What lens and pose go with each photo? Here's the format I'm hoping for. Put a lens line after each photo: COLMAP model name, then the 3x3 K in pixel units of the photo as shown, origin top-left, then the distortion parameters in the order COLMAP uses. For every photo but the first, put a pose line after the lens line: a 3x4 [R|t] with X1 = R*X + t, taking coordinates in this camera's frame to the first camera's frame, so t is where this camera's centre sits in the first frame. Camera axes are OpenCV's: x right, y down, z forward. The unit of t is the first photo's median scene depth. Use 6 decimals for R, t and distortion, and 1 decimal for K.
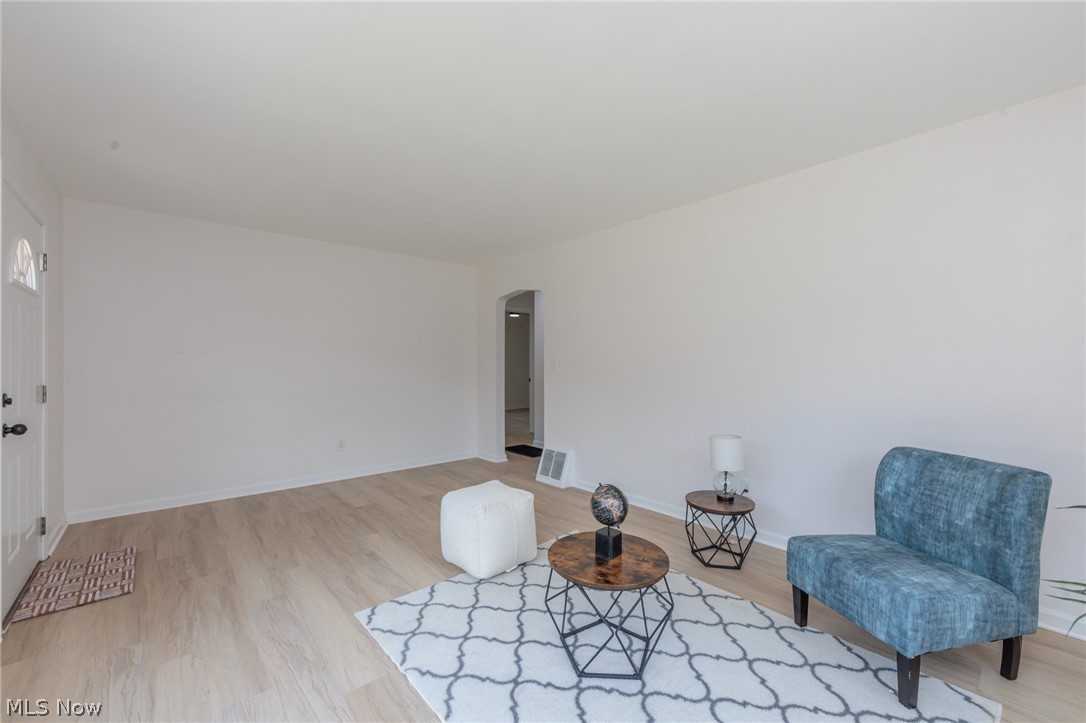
lens RADIAL K [[431.1, 0, 548.2], [0, 431.1, 363.0], [0, 0, 1]] dist [-0.005653, 0.000814]
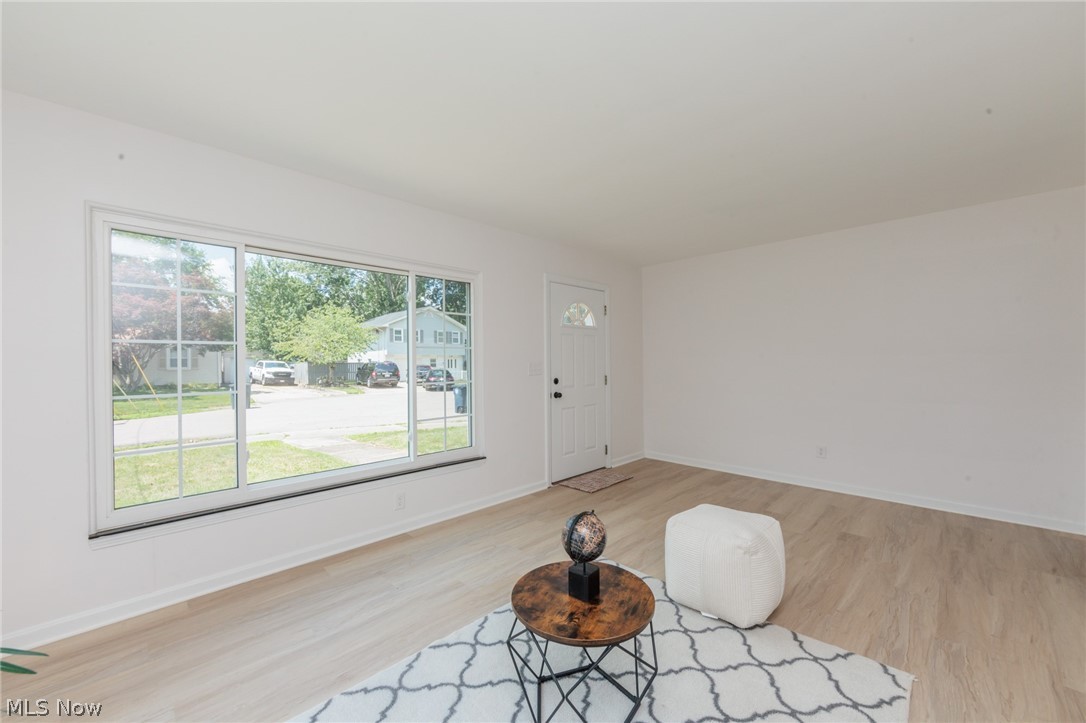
lens RADIAL K [[431.1, 0, 548.0], [0, 431.1, 363.9], [0, 0, 1]] dist [-0.005653, 0.000814]
pose [[0.054294, 0.002045, -0.998523, 0.702435], [0.006306, 0.999977, 0.002391, -0.004983], [0.998505, -0.006427, 0.054280, 0.638956]]
